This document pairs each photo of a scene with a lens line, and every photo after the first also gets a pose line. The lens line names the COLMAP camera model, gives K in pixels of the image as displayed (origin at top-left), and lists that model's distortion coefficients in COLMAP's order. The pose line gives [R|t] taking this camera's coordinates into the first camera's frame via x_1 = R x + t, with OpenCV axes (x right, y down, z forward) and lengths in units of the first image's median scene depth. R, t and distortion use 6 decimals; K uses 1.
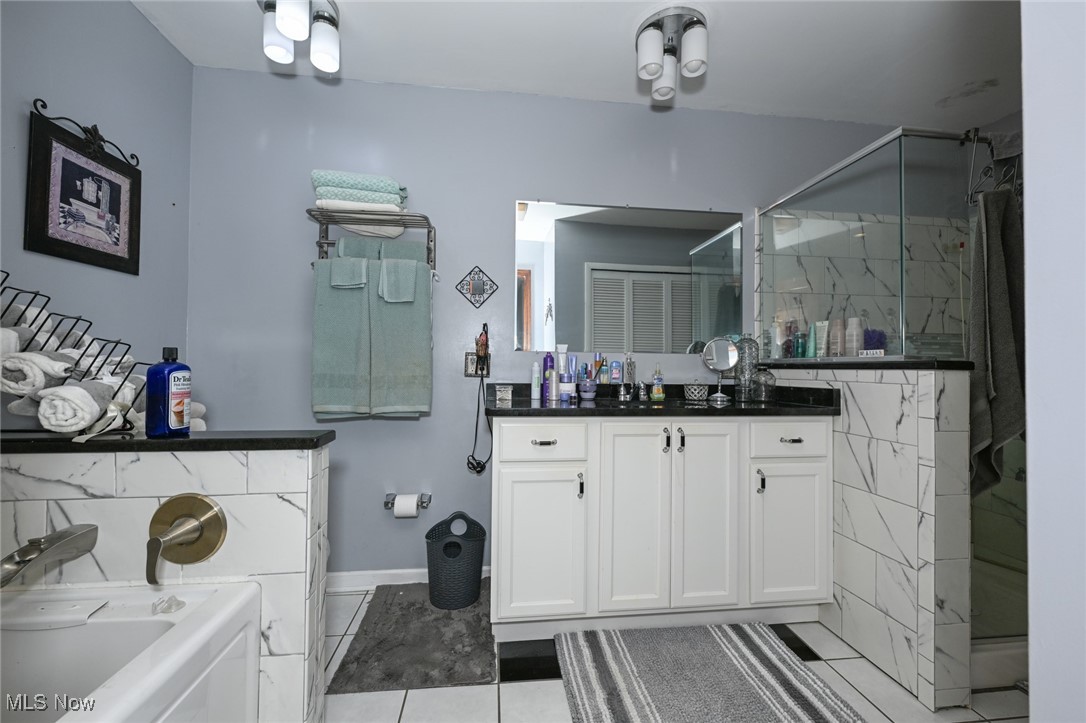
lens RADIAL K [[434.8, 0, 541.2], [0, 434.8, 362.5], [0, 0, 1]] dist [-0.003298, -0.000018]
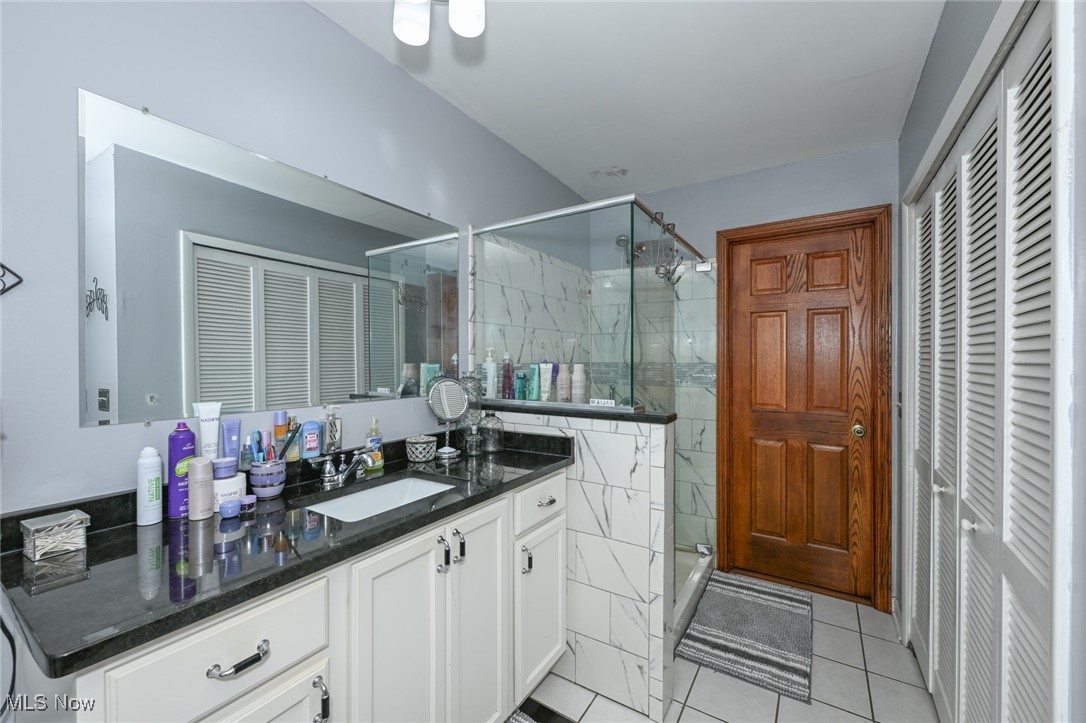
lens RADIAL K [[434.8, 0, 541.2], [0, 434.8, 362.5], [0, 0, 1]] dist [-0.003298, -0.000018]
pose [[0.632407, -0.013708, 0.774515, -0.138277], [-0.009581, 0.999629, 0.025516, -0.141720], [-0.774577, -0.023557, 0.632041, 0.453206]]
